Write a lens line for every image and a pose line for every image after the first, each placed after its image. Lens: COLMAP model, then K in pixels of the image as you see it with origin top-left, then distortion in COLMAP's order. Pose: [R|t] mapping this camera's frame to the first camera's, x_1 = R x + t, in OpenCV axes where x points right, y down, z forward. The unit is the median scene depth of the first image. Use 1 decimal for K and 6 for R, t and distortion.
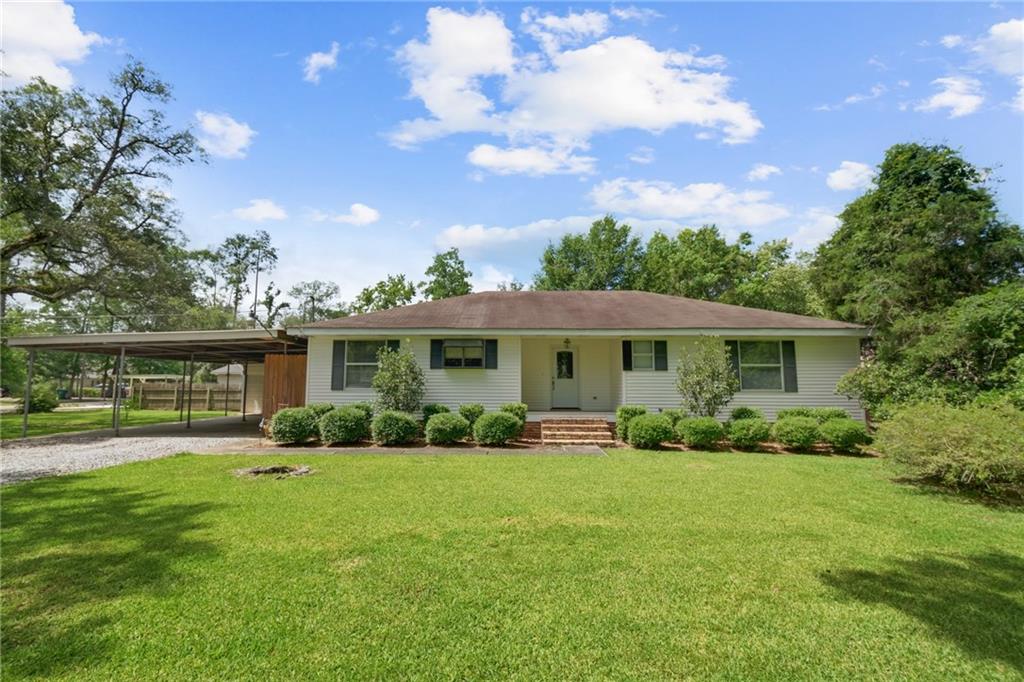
lens RADIAL K [[437.8, 0, 512.0], [0, 437.8, 341.0], [0, 0, 1]] dist [-0.000660, 0.000037]
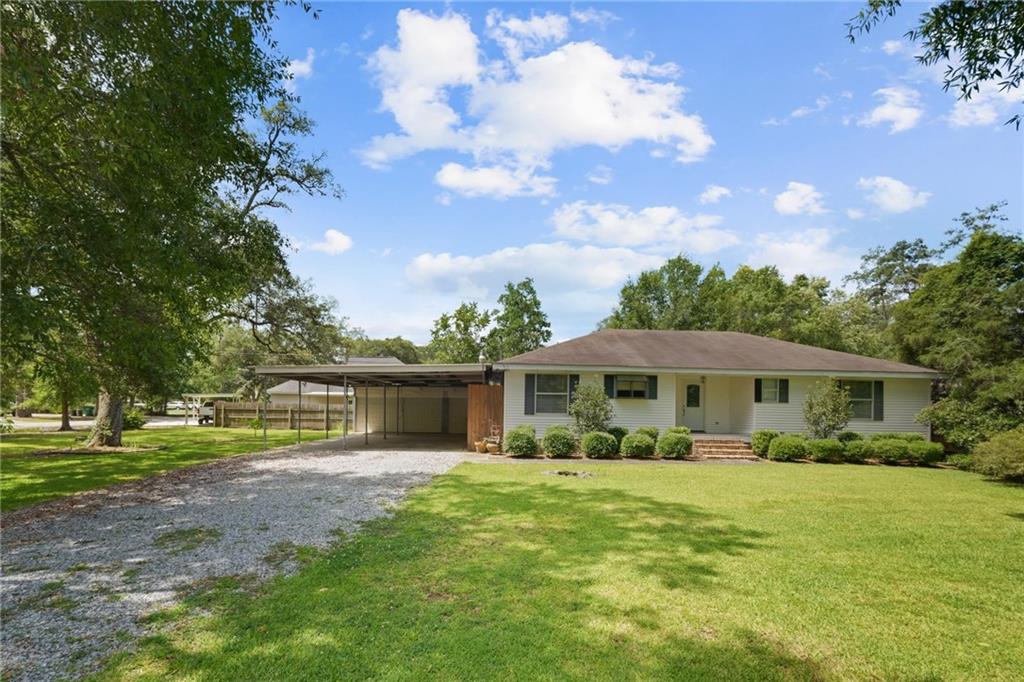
lens RADIAL K [[465.8, 0, 510.6], [0, 465.8, 403.3], [0, 0, 1]] dist [-0.001623, -0.000468]
pose [[0.997692, 0.014453, 0.066349, -0.542120], [-0.020731, 0.995268, 0.094930, -0.042821], [-0.064663, -0.096086, 0.993270, -0.295429]]
